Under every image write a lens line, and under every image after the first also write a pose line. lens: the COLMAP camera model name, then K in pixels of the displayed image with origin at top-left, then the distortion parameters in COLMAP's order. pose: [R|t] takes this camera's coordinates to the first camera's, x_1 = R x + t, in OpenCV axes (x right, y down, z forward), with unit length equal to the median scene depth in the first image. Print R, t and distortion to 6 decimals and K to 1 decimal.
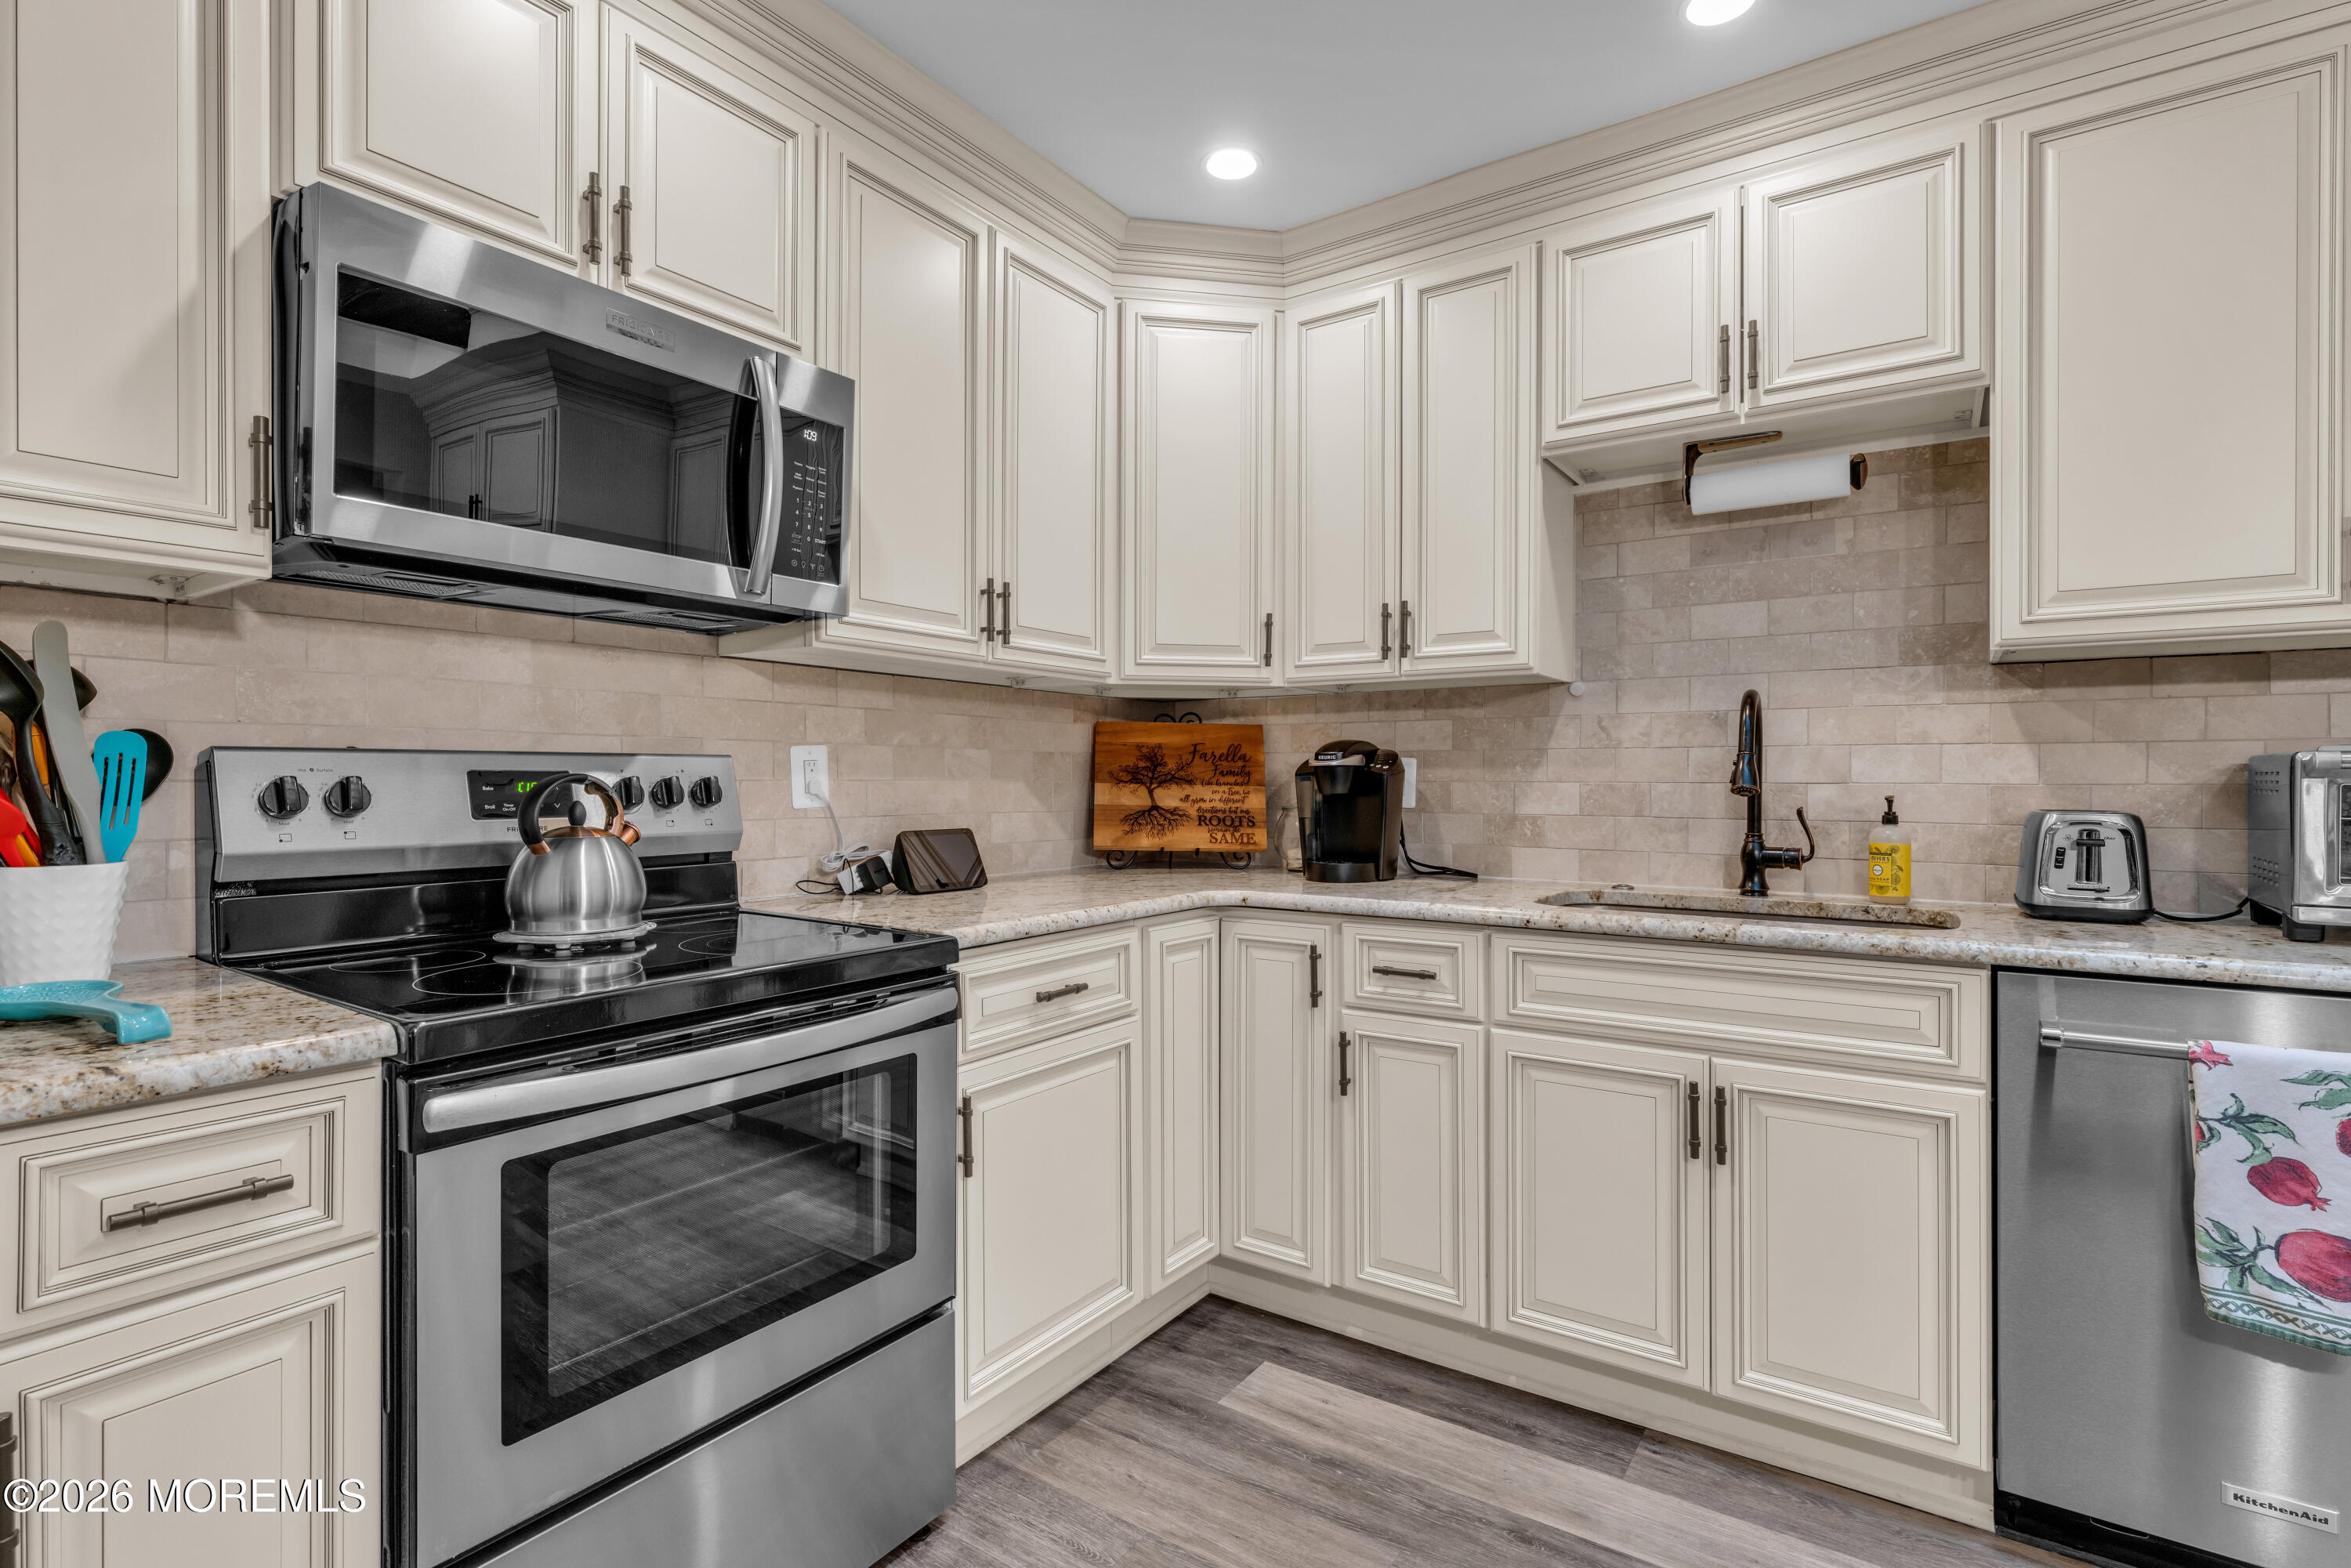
lens RADIAL K [[1106.9, 0, 1168.5], [0, 1106.9, 782.3], [0, 0, 1]] dist [-0.002739, 0.001195]
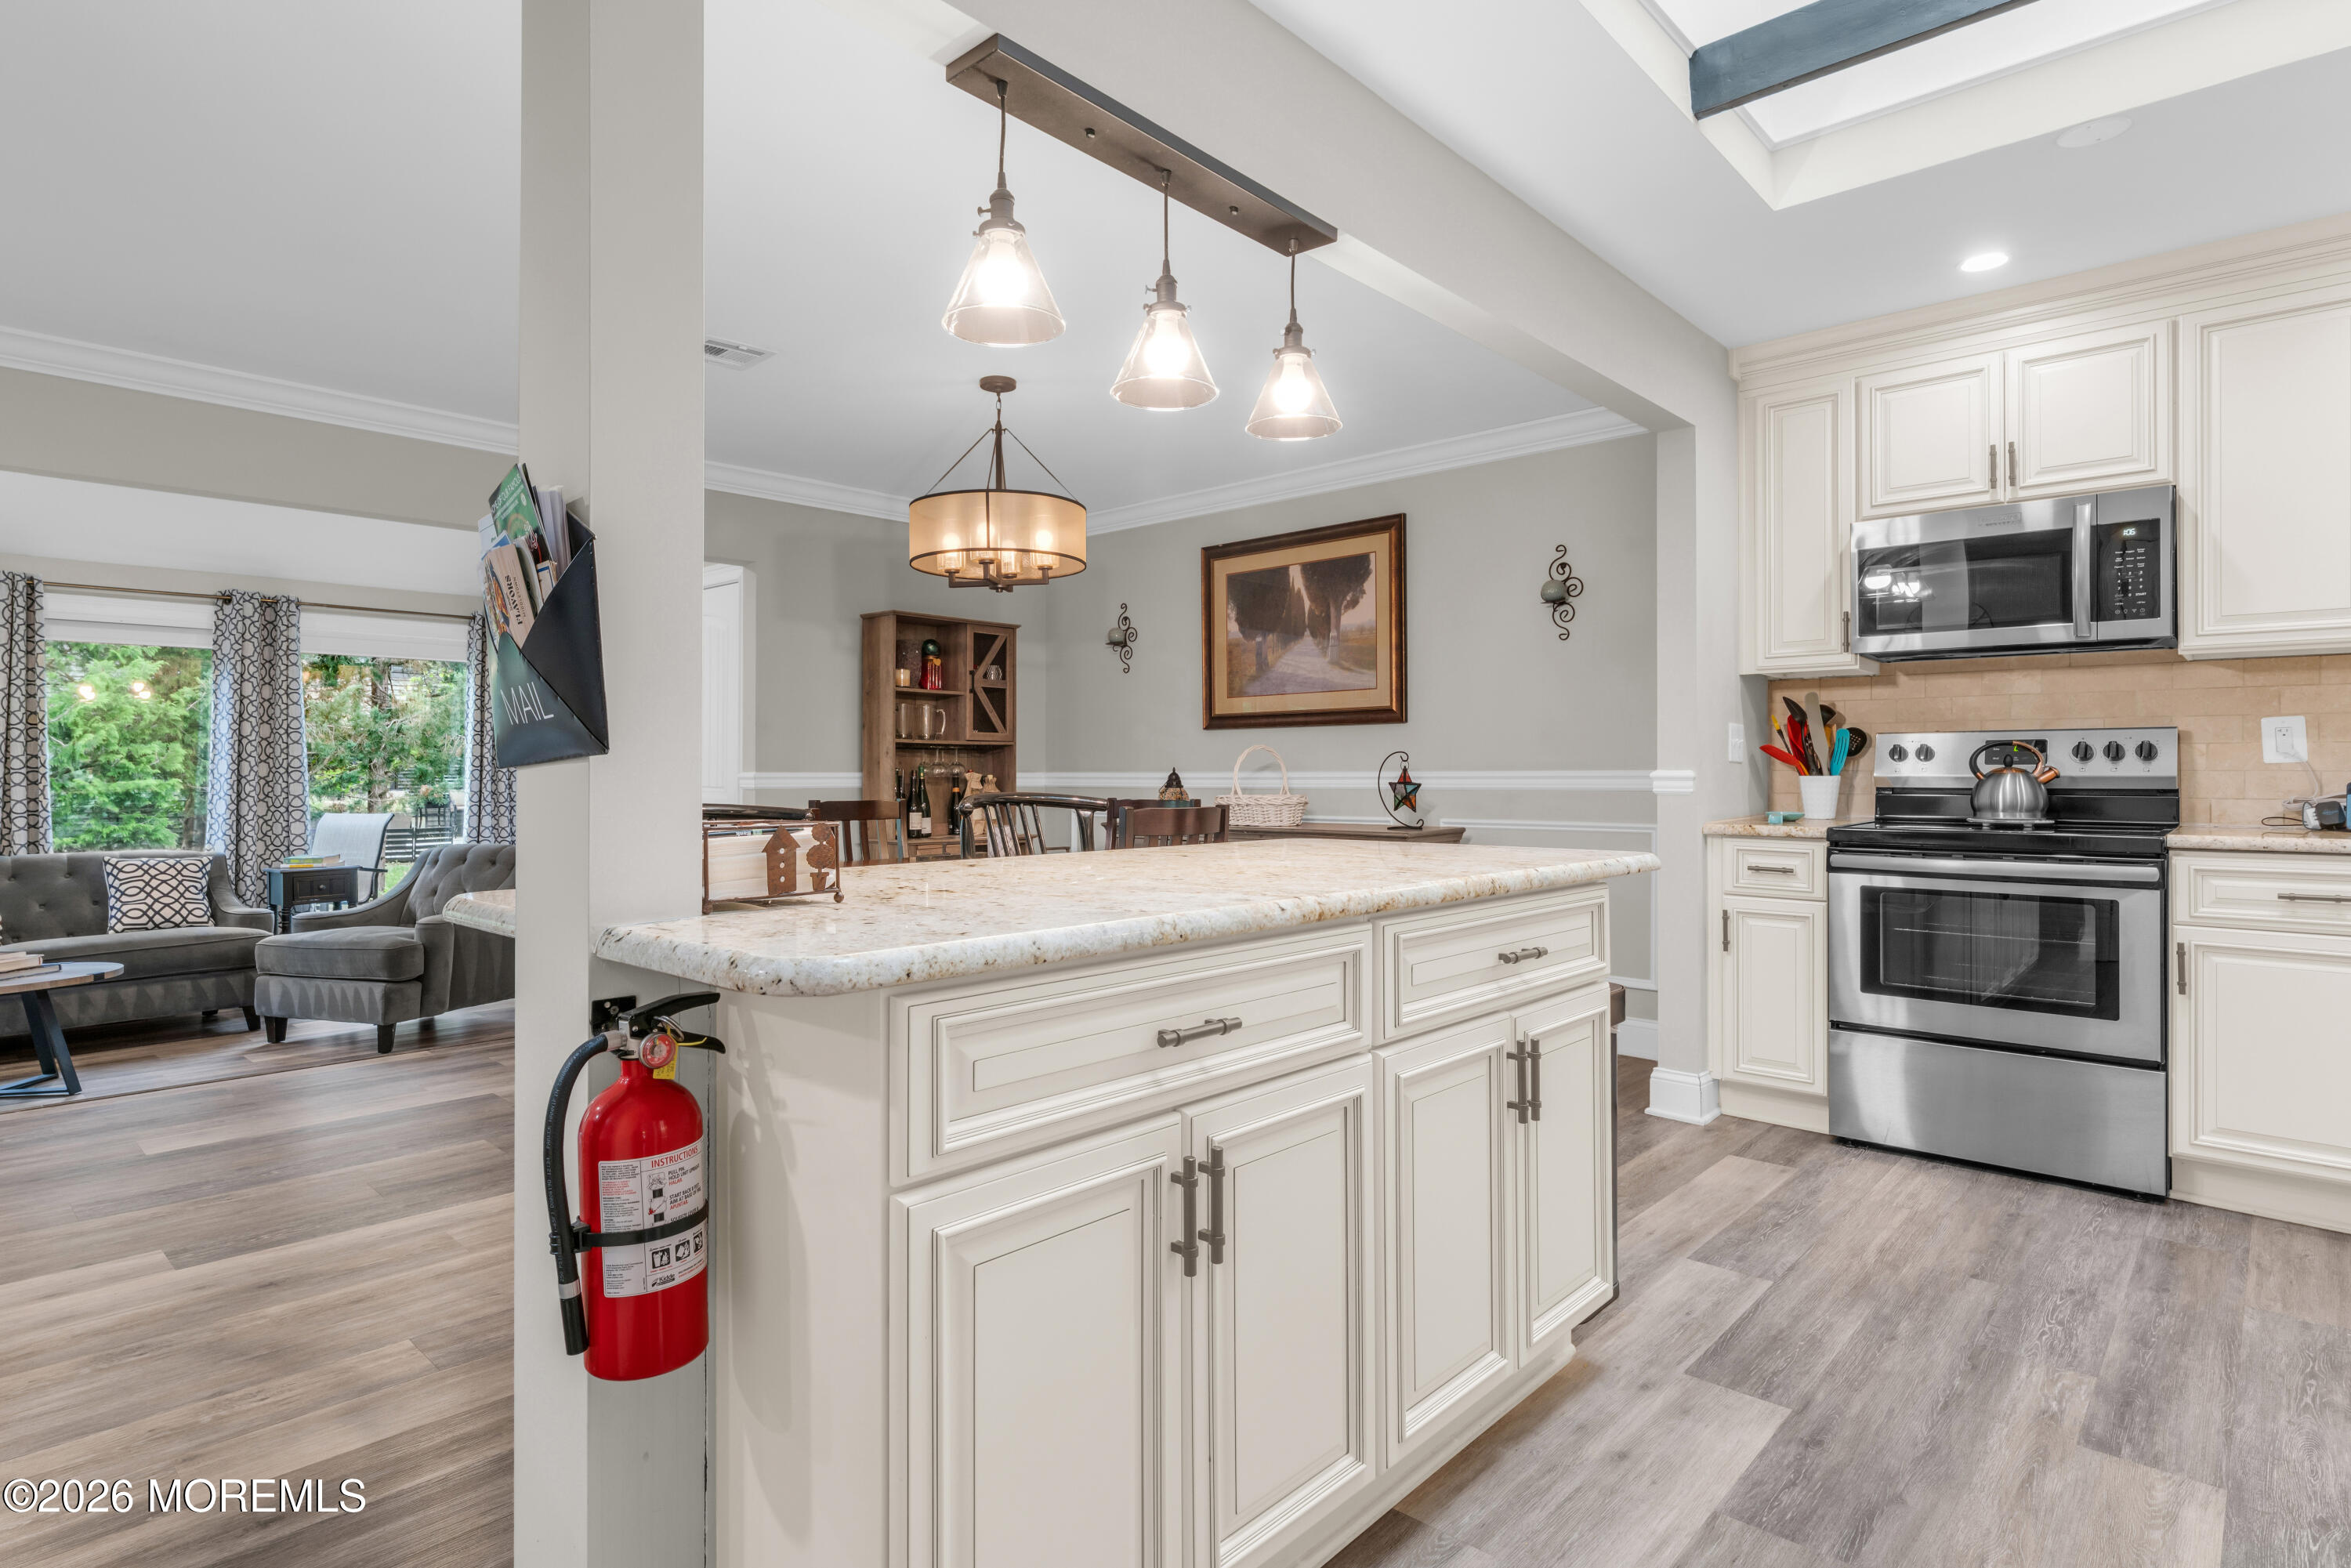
lens RADIAL K [[1214.6, 0, 1160.2], [0, 1214.6, 764.5], [0, 0, 1]] dist [-0.003465, 0.001222]
pose [[-0.139528, -0.005232, -0.990204, 1.422970], [-0.003646, 0.999982, -0.004770, 0.039689], [0.990211, 0.002945, -0.139545, -0.151508]]
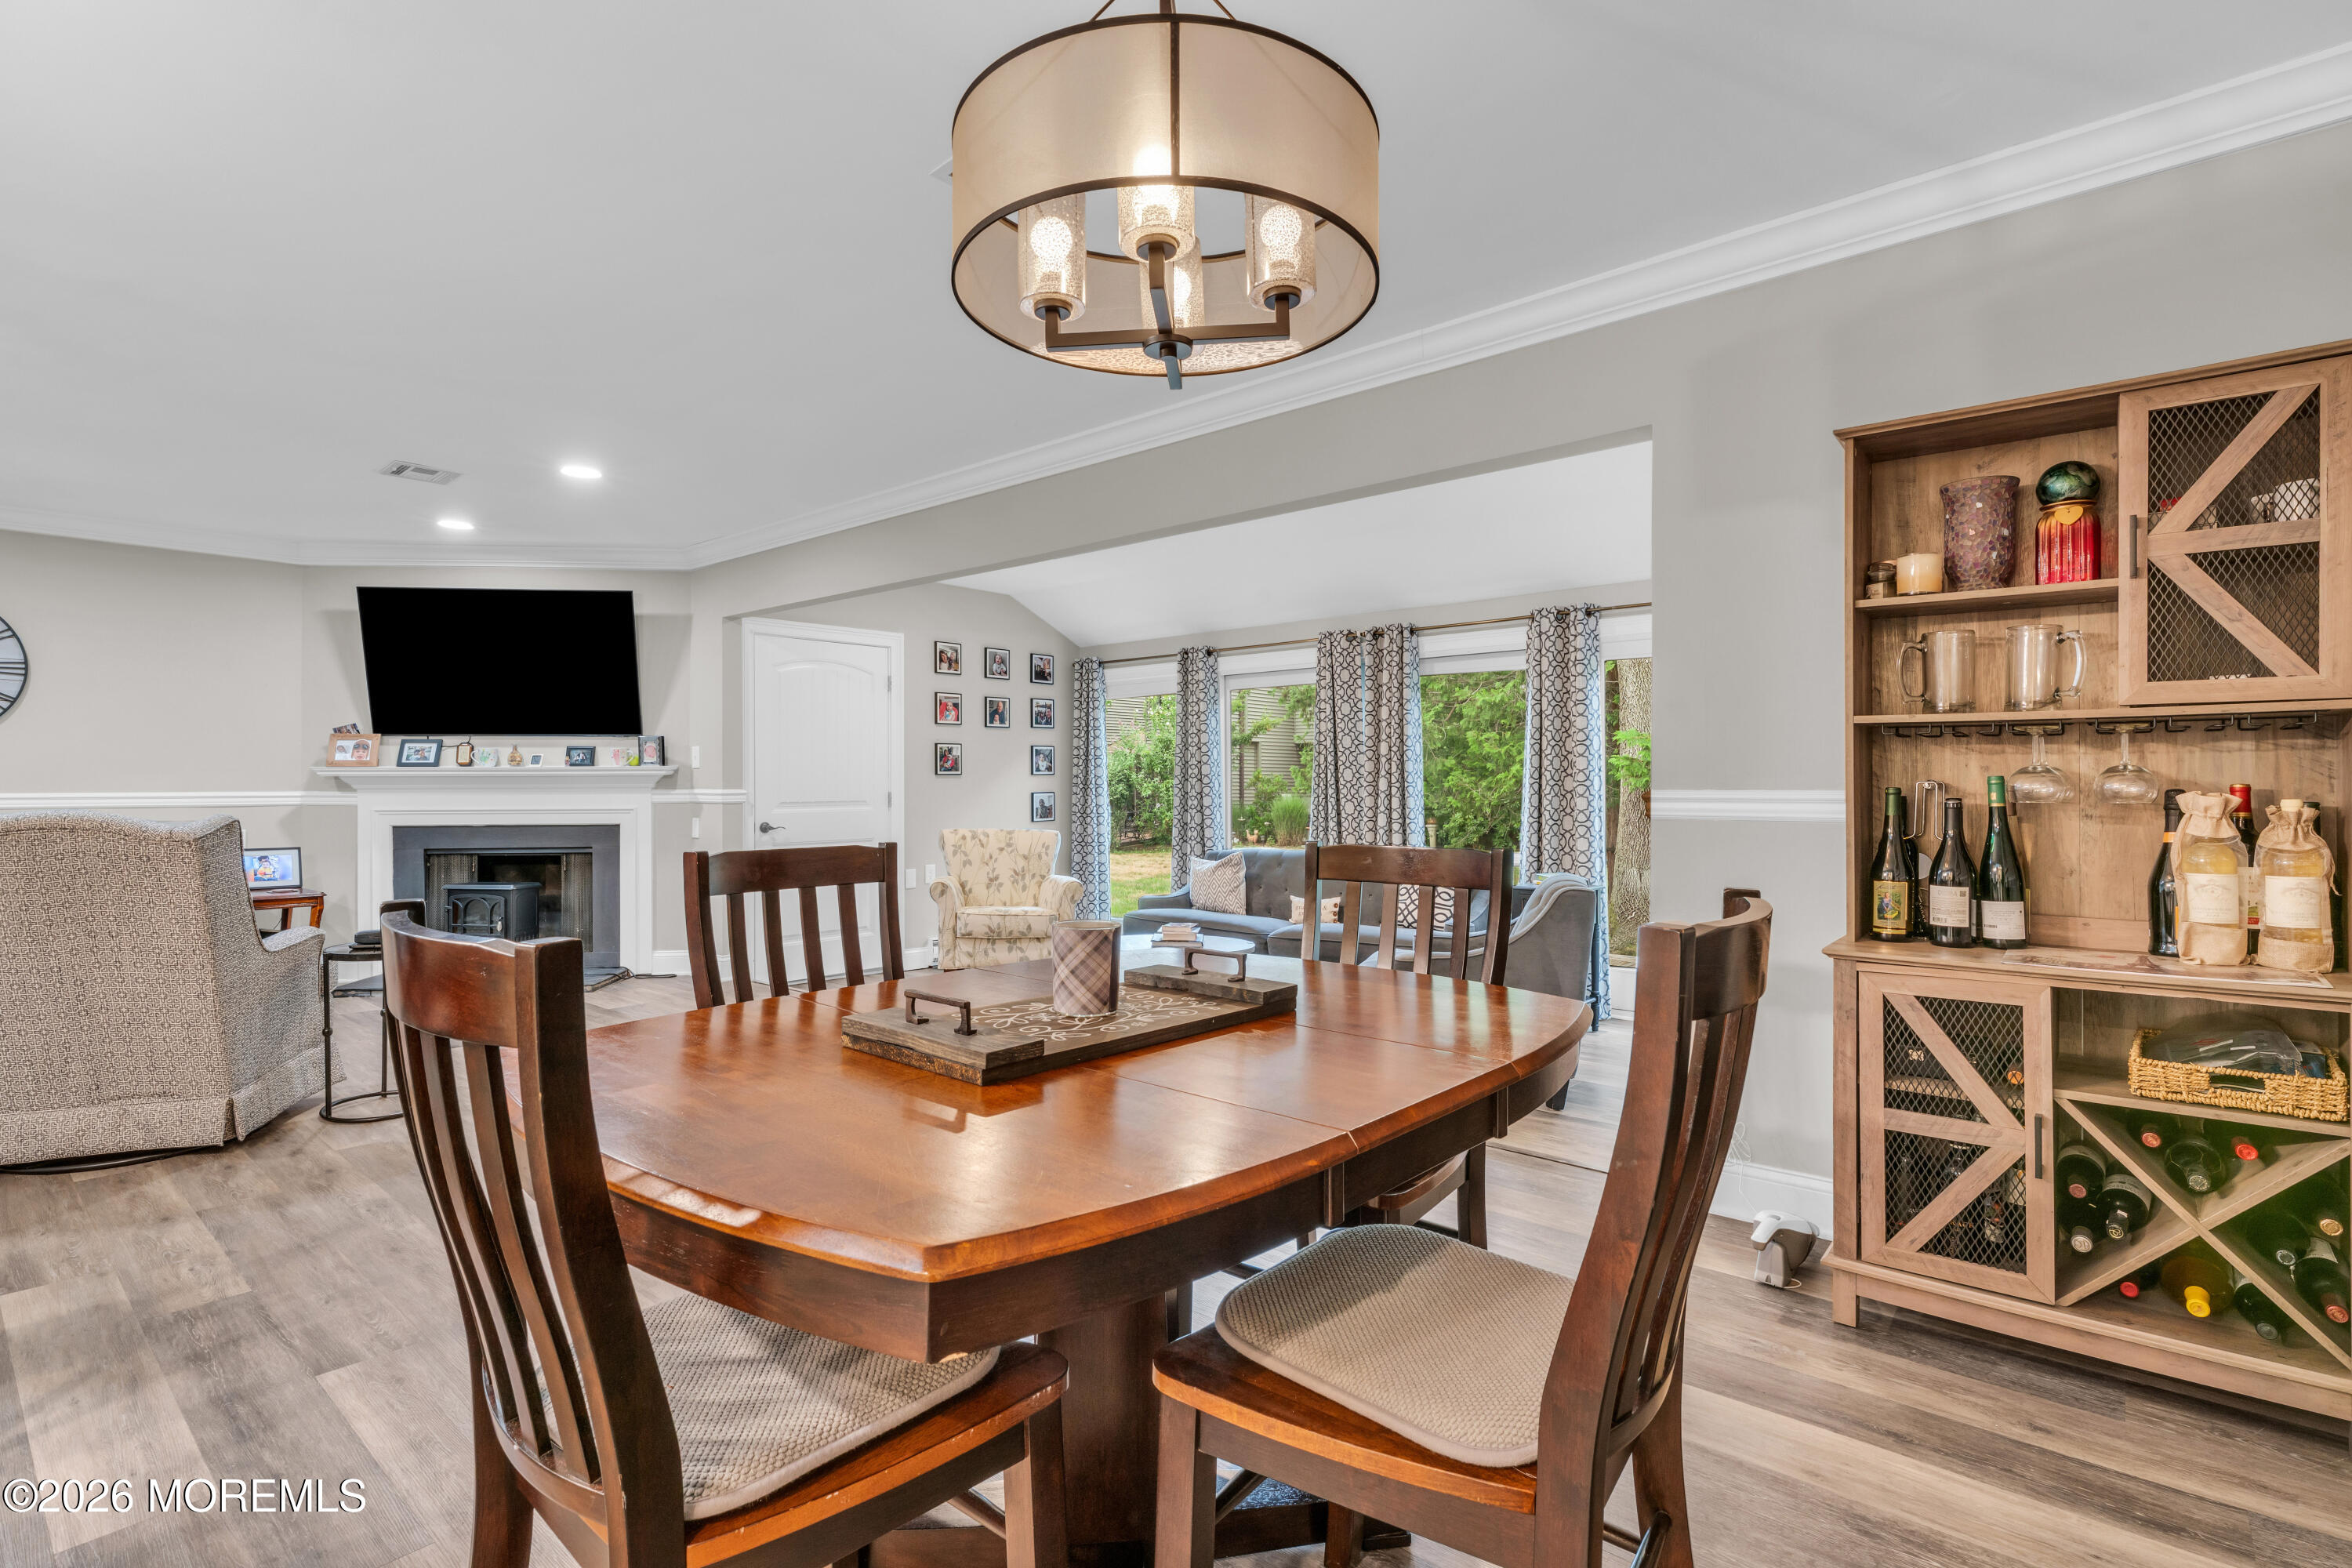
lens RADIAL K [[1107.4, 0, 1182.8], [0, 1107.4, 795.3], [0, 0, 1]] dist [-0.002739, 0.001195]
pose [[-0.994640, 0.001763, 0.103381, -0.643511], [0.003324, 0.999883, 0.014930, 0.031415], [-0.103343, 0.015194, -0.994530, 0.050934]]
